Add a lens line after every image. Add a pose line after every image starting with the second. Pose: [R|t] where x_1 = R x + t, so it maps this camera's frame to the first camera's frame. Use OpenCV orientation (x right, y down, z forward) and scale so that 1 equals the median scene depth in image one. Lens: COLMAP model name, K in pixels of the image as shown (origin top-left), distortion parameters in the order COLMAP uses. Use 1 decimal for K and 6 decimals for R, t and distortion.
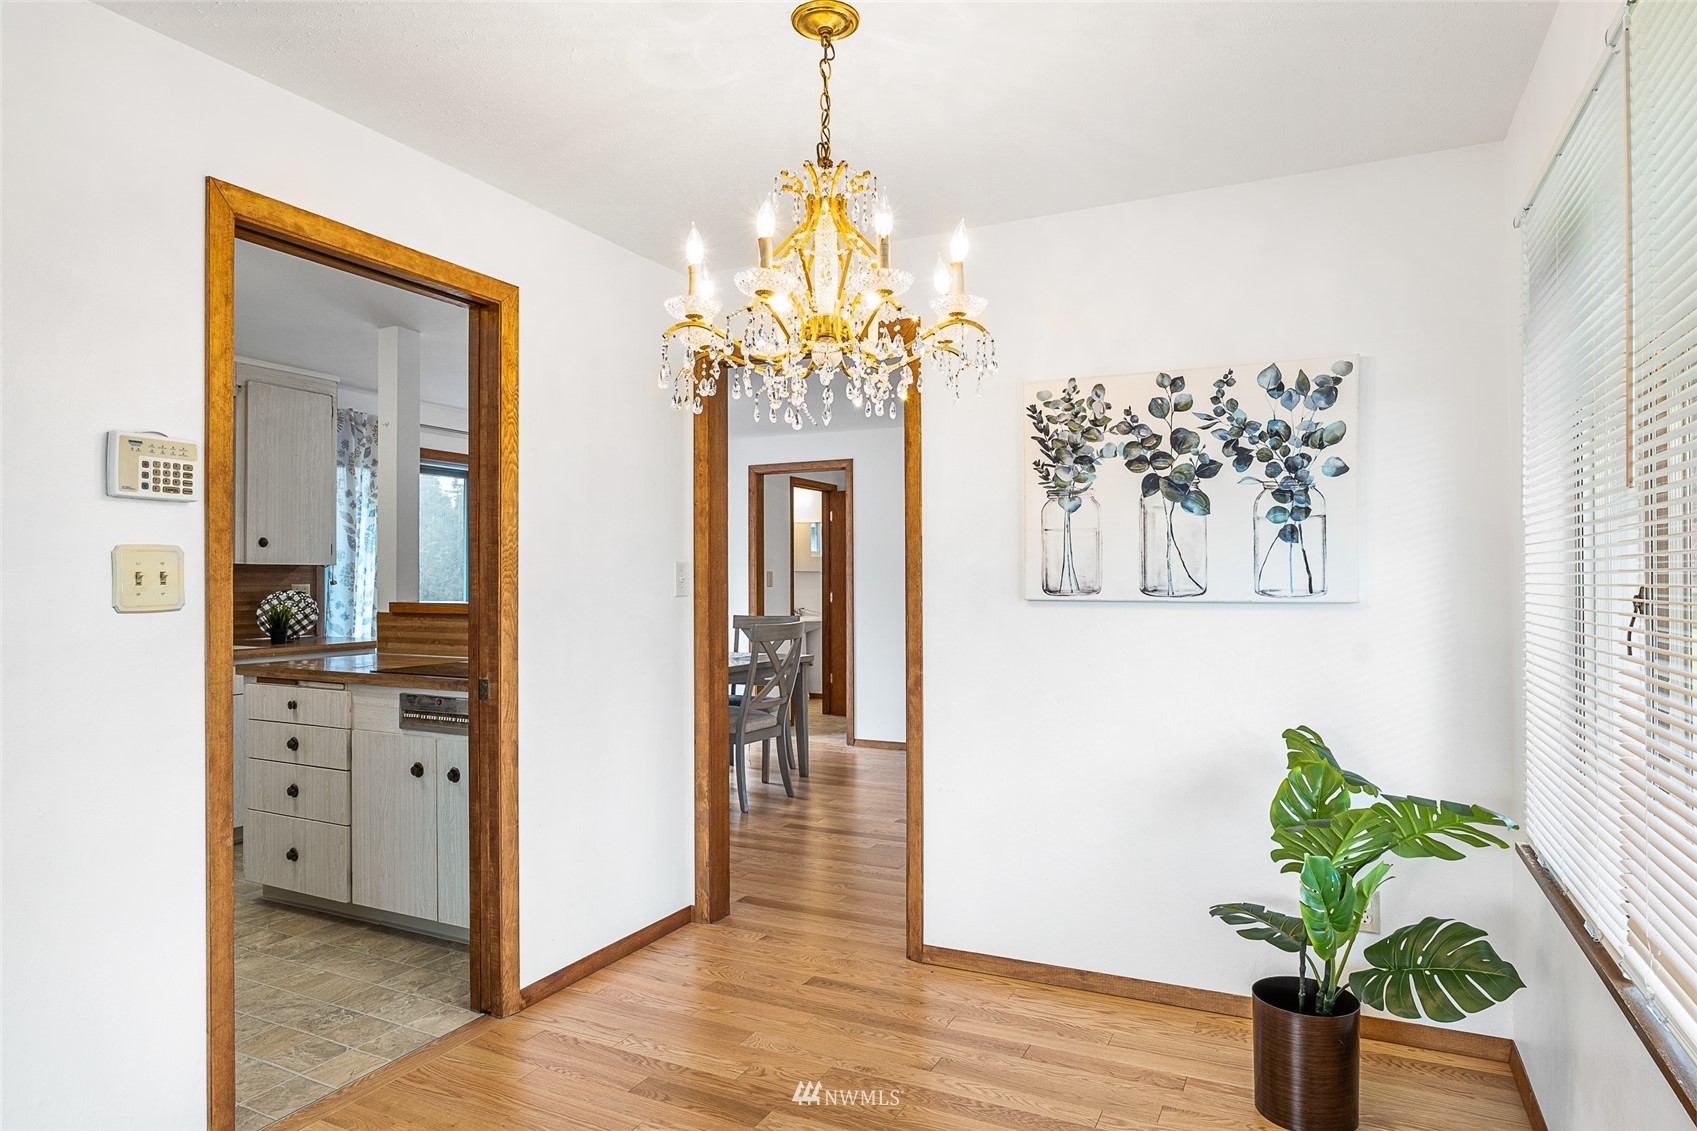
lens RADIAL K [[998.1, 0, 850.5], [0, 998.1, 583.1], [0, 0, 1]] dist [-0.000680, 0.001127]
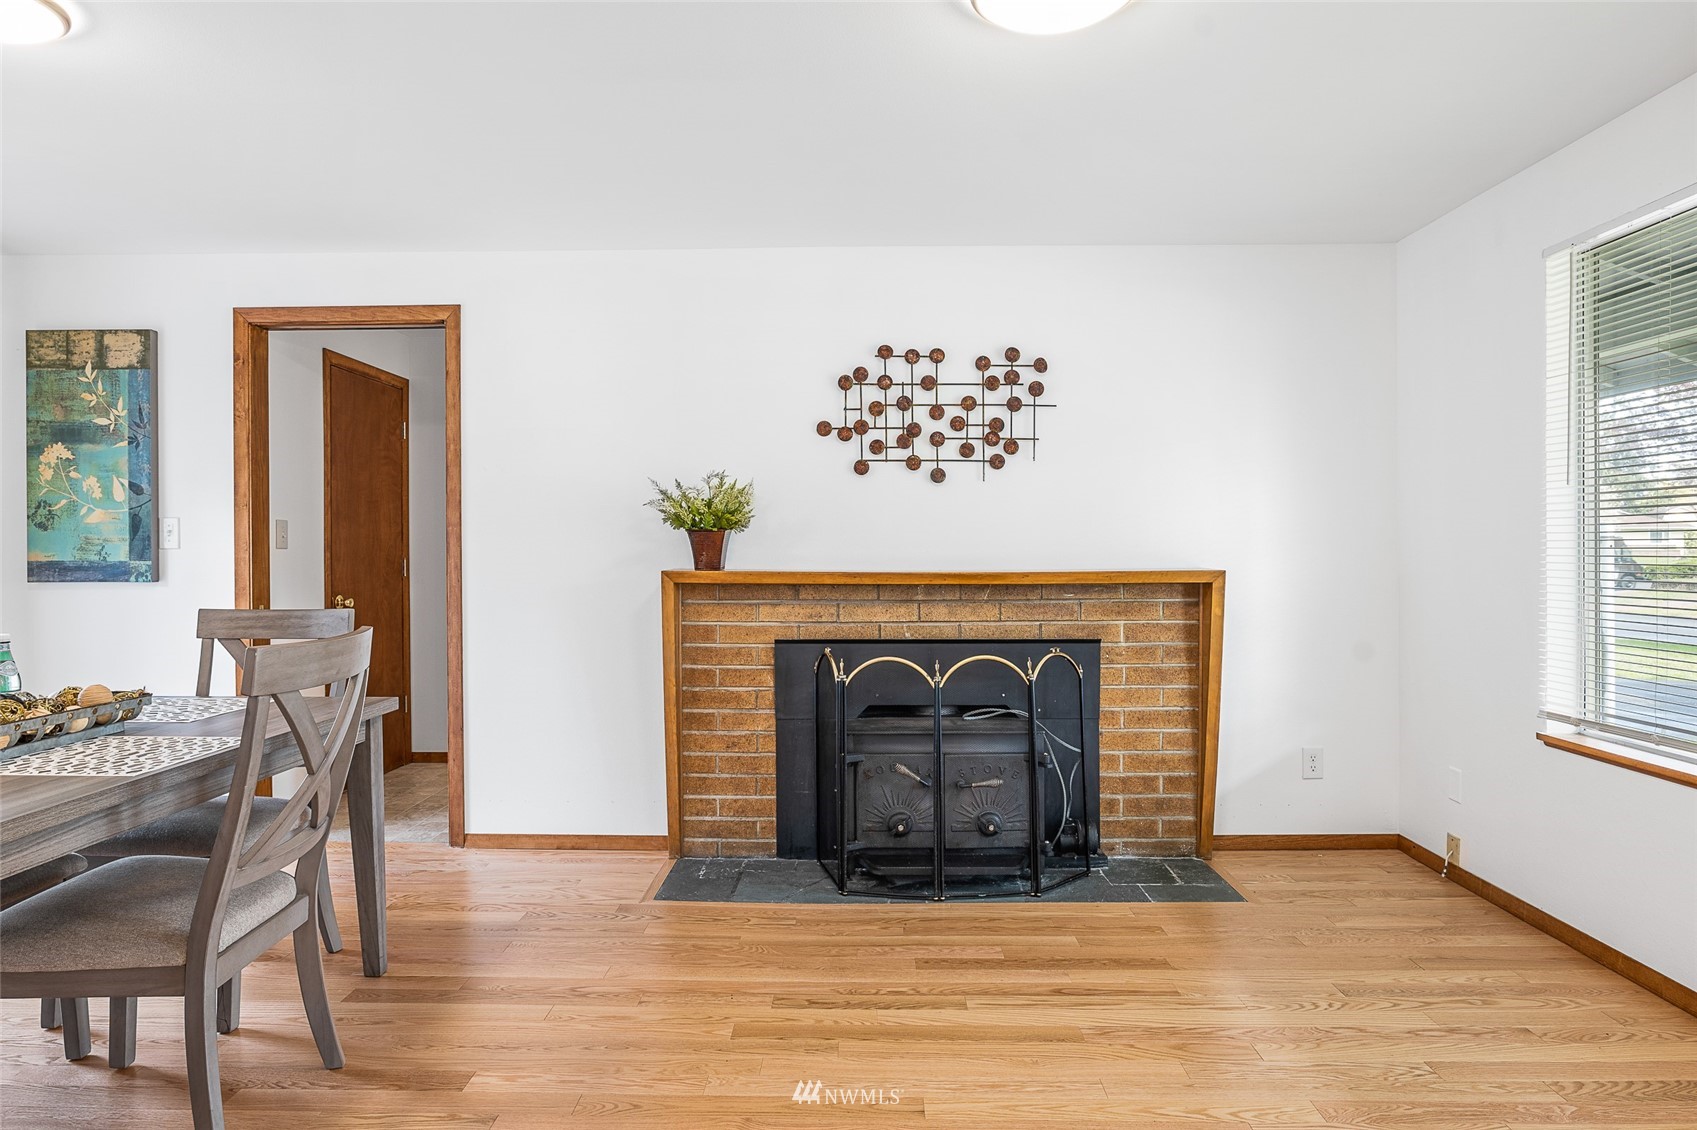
lens RADIAL K [[998.1, 0, 846.7], [0, 998.1, 561.9], [0, 0, 1]] dist [-0.000680, 0.001127]
pose [[0.900061, -0.001853, 0.435761, -0.044310], [-0.004265, 0.999906, 0.013061, 0.002104], [-0.435744, -0.013614, 0.899968, 0.418970]]
